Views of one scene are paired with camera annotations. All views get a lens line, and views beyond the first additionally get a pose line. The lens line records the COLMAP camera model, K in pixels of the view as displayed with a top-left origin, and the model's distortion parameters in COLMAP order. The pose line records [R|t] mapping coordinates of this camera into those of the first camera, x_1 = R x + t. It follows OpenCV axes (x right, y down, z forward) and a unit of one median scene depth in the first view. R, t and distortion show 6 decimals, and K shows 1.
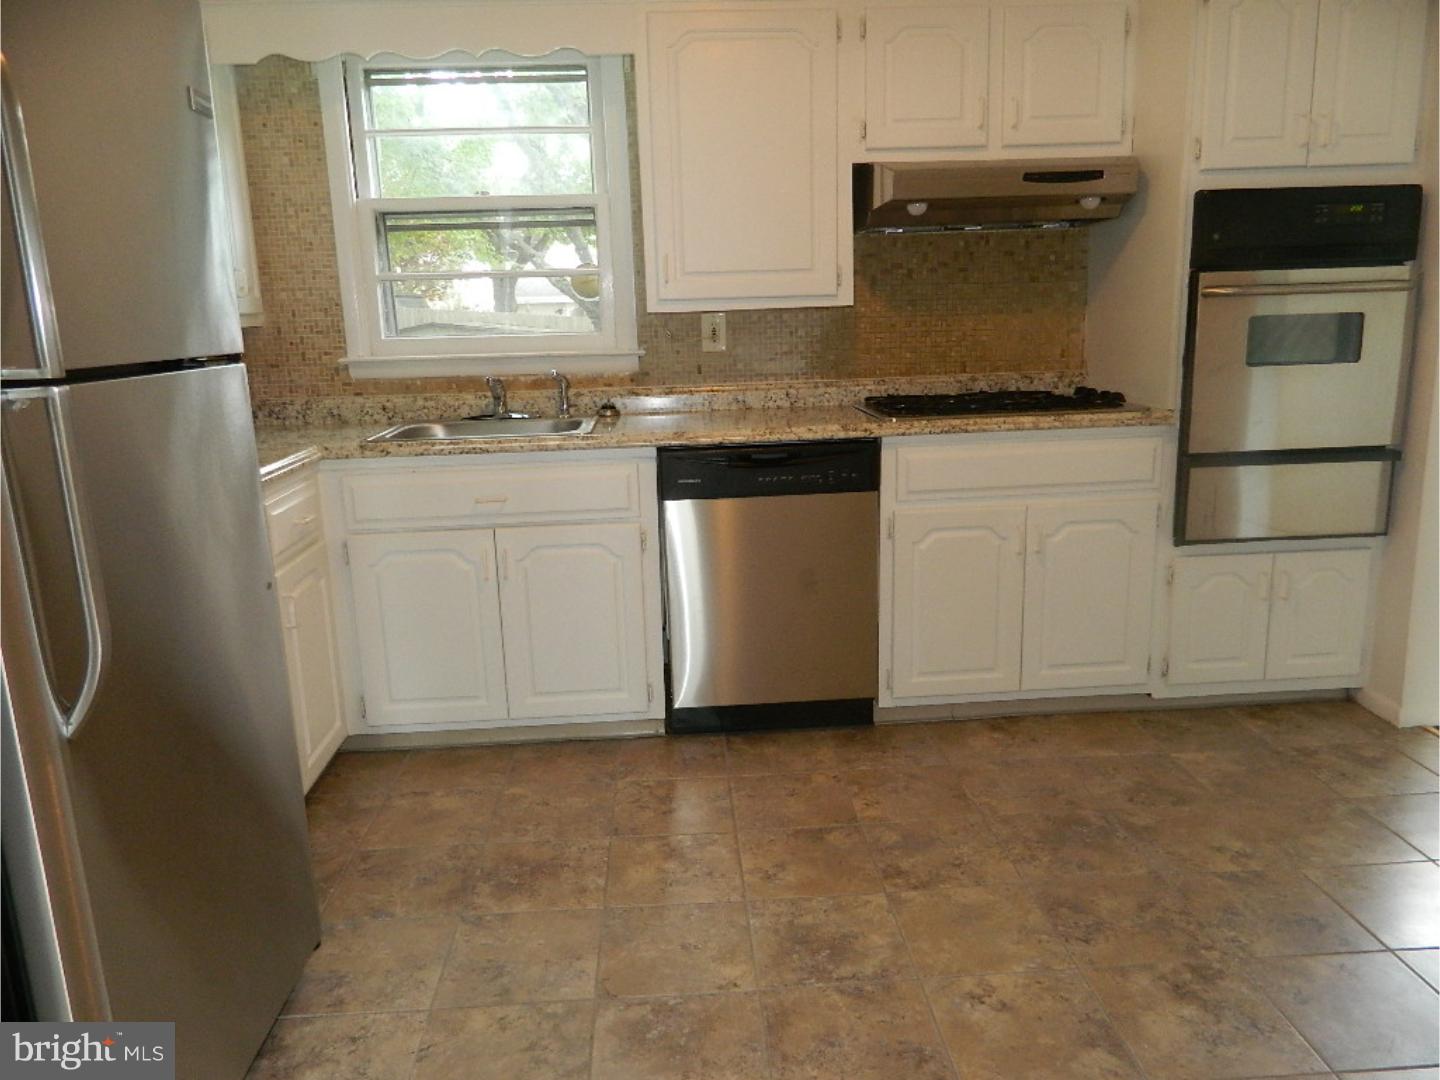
lens RADIAL K [[1066.9, 0, 718.1], [0, 1066.9, 534.4], [0, 0, 1]] dist [0.006749, -0.001403]
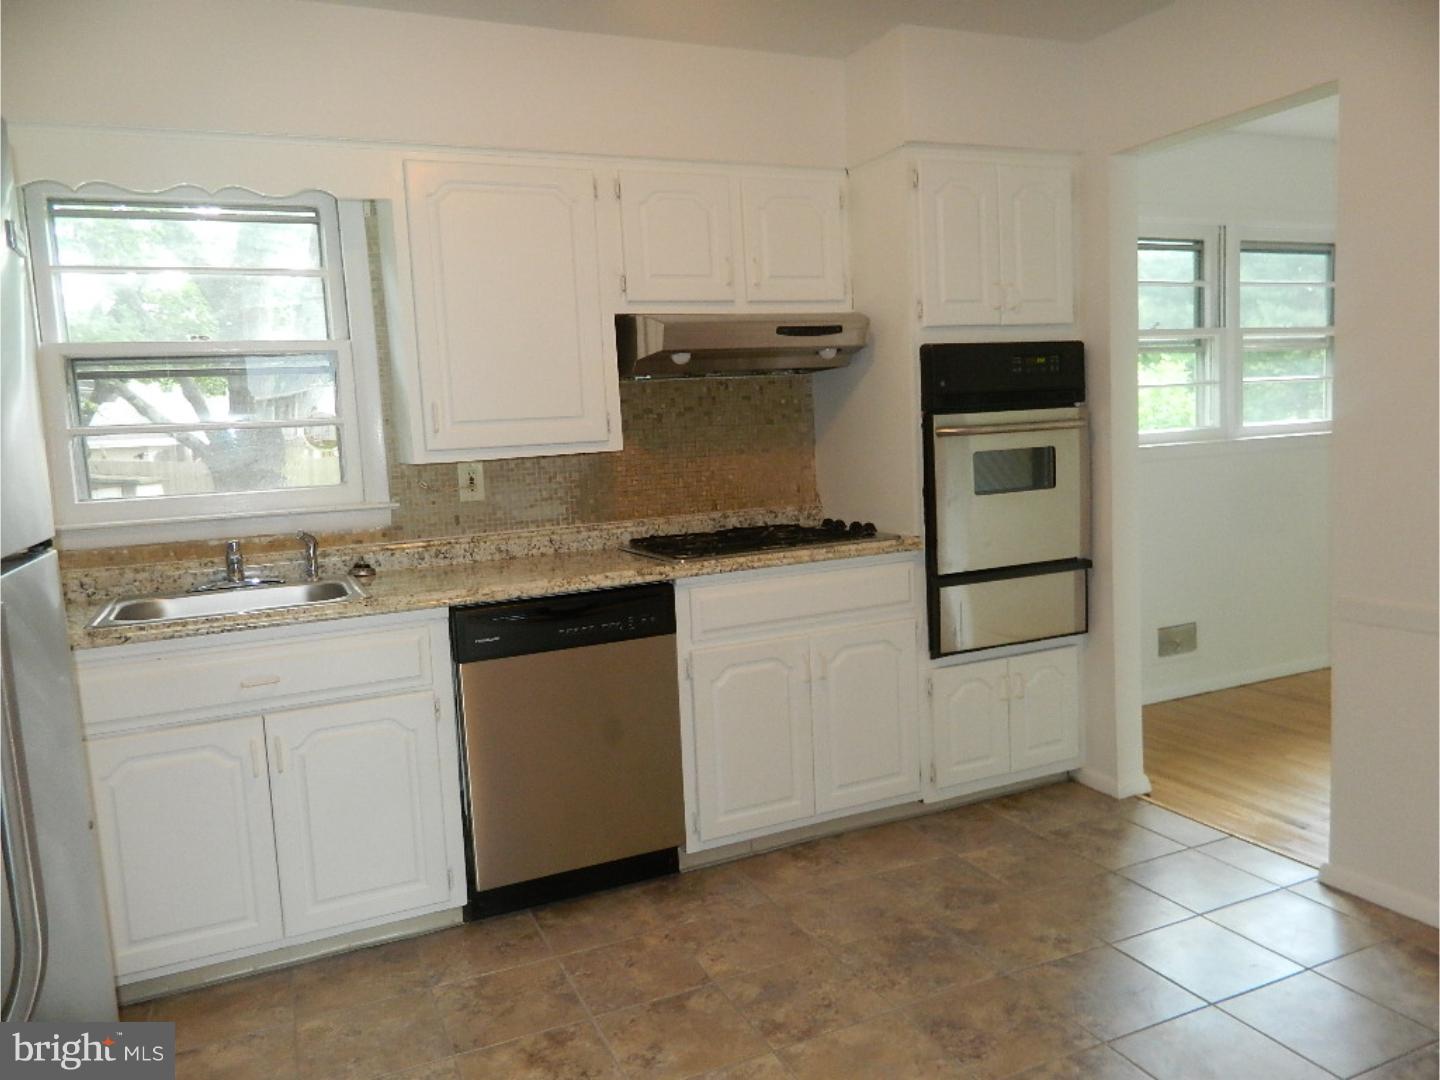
lens RADIAL K [[1066.9, 0, 718.1], [0, 1066.9, 534.4], [0, 0, 1]] dist [0.006749, -0.001403]
pose [[0.933969, -0.054391, 0.353190, -0.152110], [0.097186, 0.989757, -0.104573, -0.022486], [-0.343885, 0.131993, 0.929689, 0.043656]]
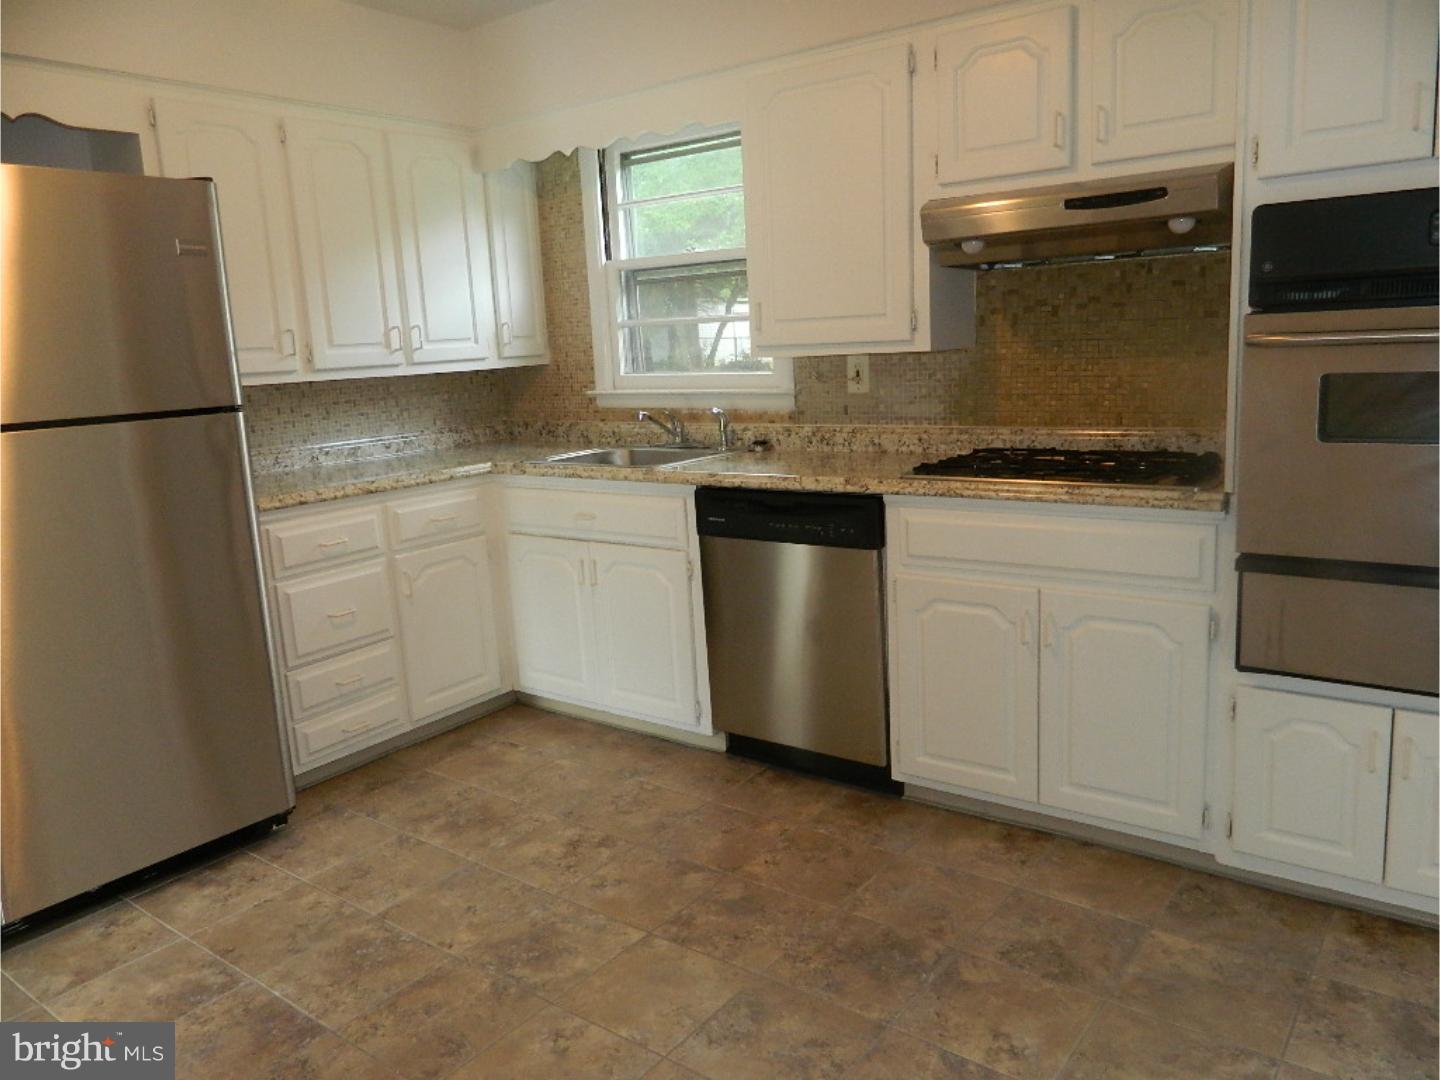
lens RADIAL K [[1066.9, 0, 718.1], [0, 1066.9, 534.4], [0, 0, 1]] dist [0.006749, -0.001403]
pose [[0.755876, 0.113703, -0.644766, 0.617617], [-0.112949, 0.992685, 0.042645, -0.074953], [0.644898, 0.040592, 0.763190, 0.174493]]
